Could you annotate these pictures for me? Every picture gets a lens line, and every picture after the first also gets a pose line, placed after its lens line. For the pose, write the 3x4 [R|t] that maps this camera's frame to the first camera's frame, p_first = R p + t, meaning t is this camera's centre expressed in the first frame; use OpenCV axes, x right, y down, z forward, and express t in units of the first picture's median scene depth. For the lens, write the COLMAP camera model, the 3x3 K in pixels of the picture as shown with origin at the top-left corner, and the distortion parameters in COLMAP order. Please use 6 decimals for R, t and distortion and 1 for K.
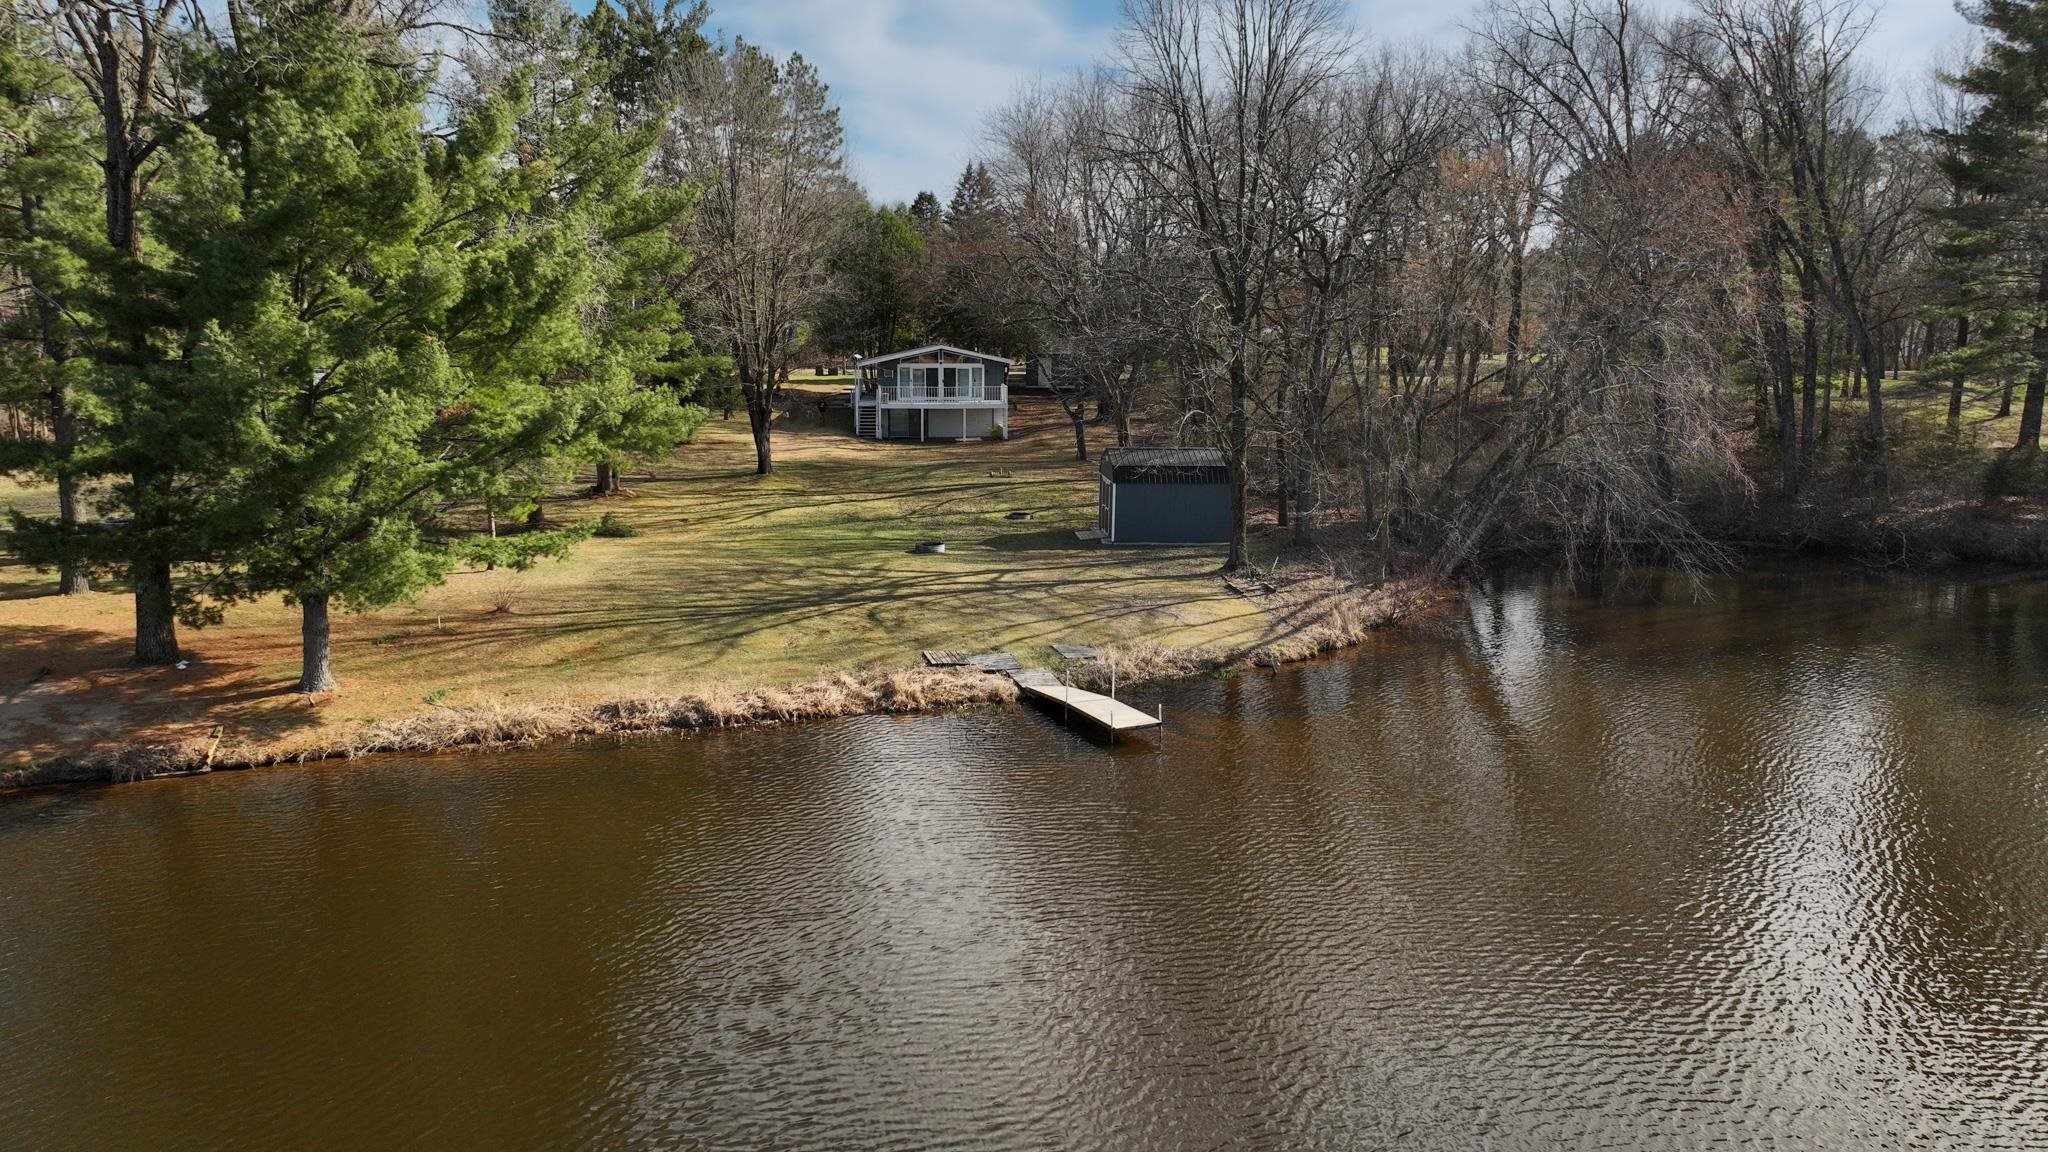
lens RADIAL K [[1420.1, 0, 1021.1], [0, 1420.1, 571.9], [0, 0, 1]] dist [0.004063, 0.008286]
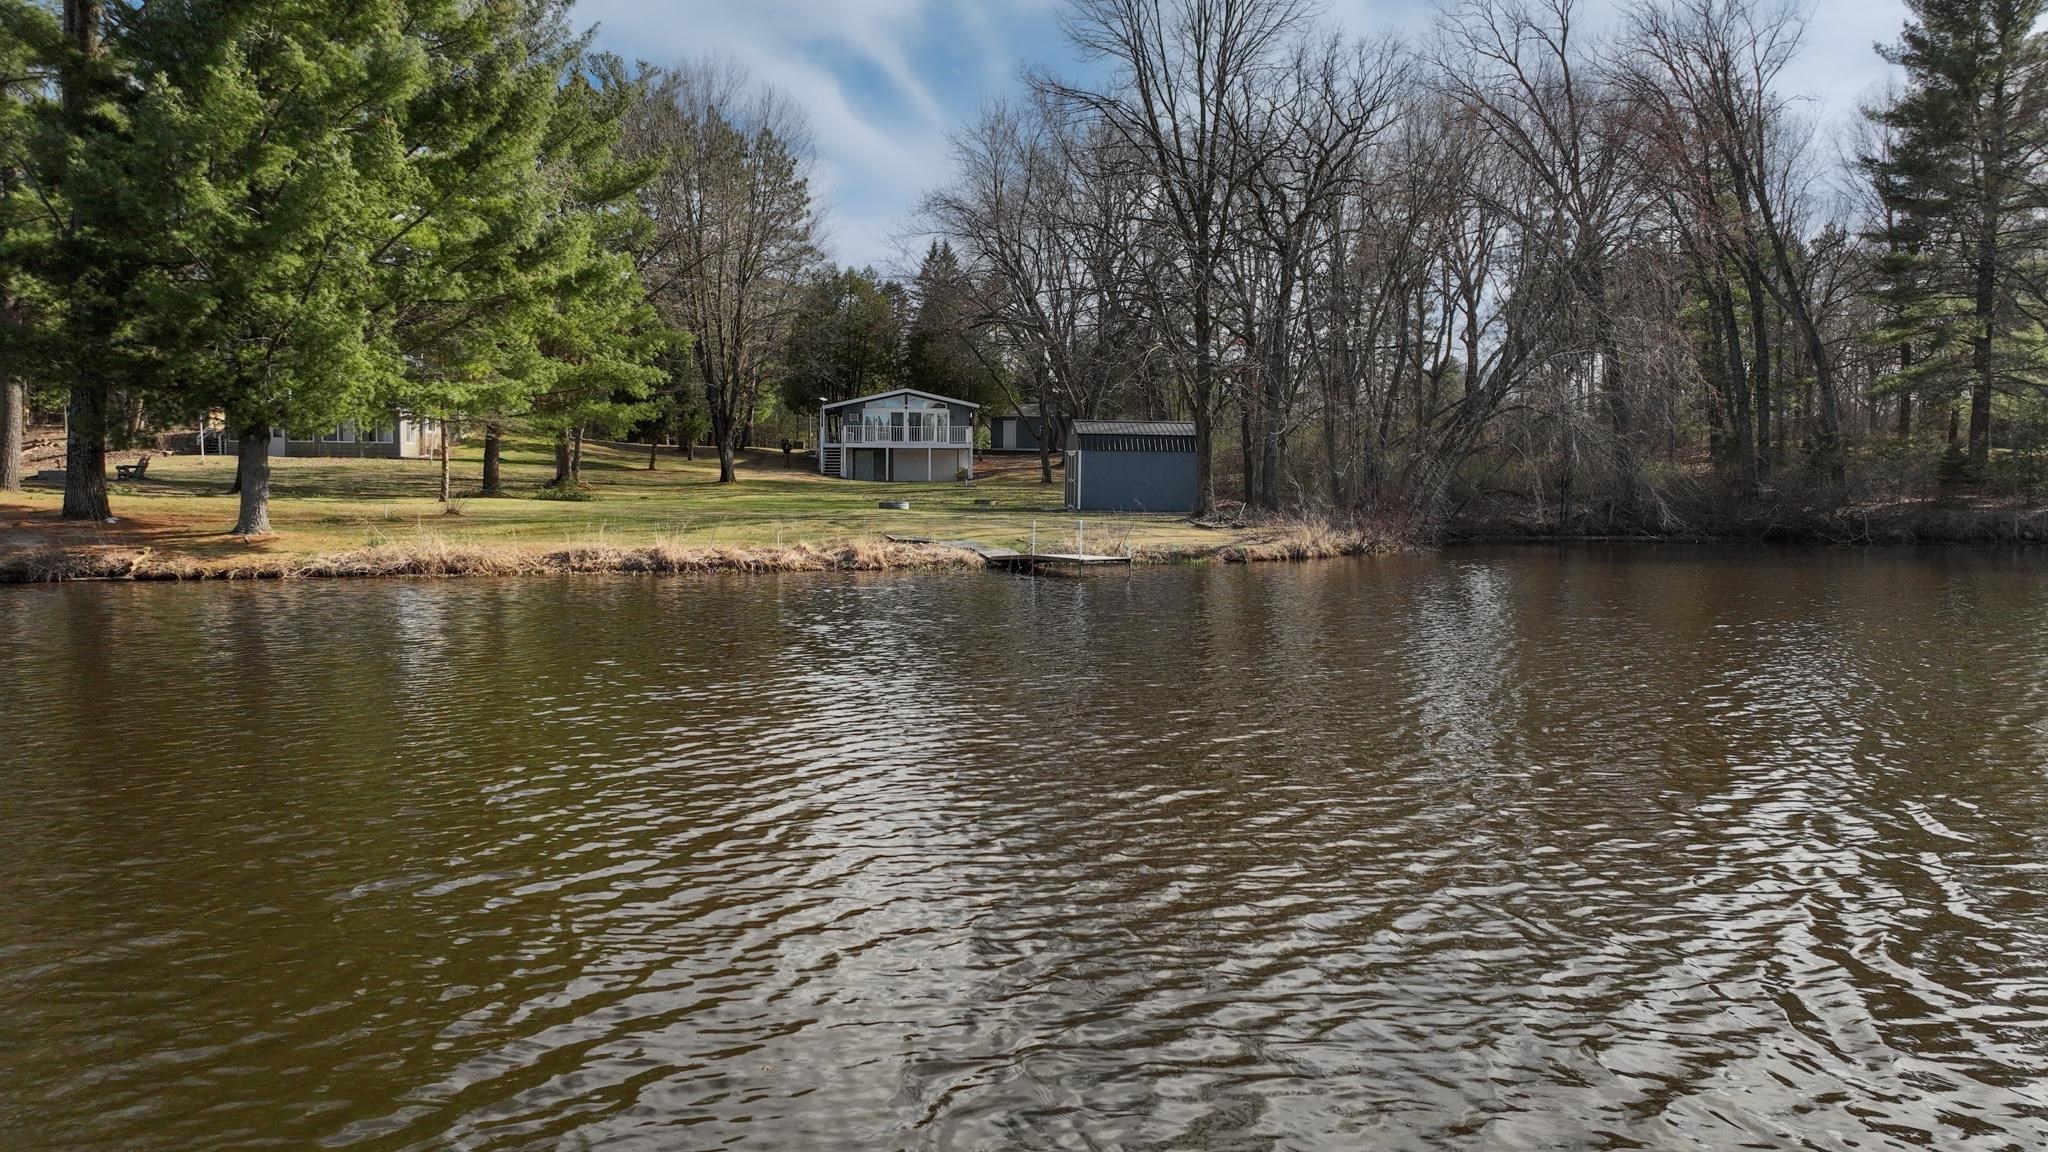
lens RADIAL K [[1420.1, 0, 1021.1], [0, 1420.1, 571.9], [0, 0, 1]] dist [0.004063, 0.008286]
pose [[0.999690, -0.002074, 0.024828, -0.000380], [0.004761, 0.994069, -0.108643, 0.152820], [-0.024456, 0.108728, 0.993771, 0.025384]]
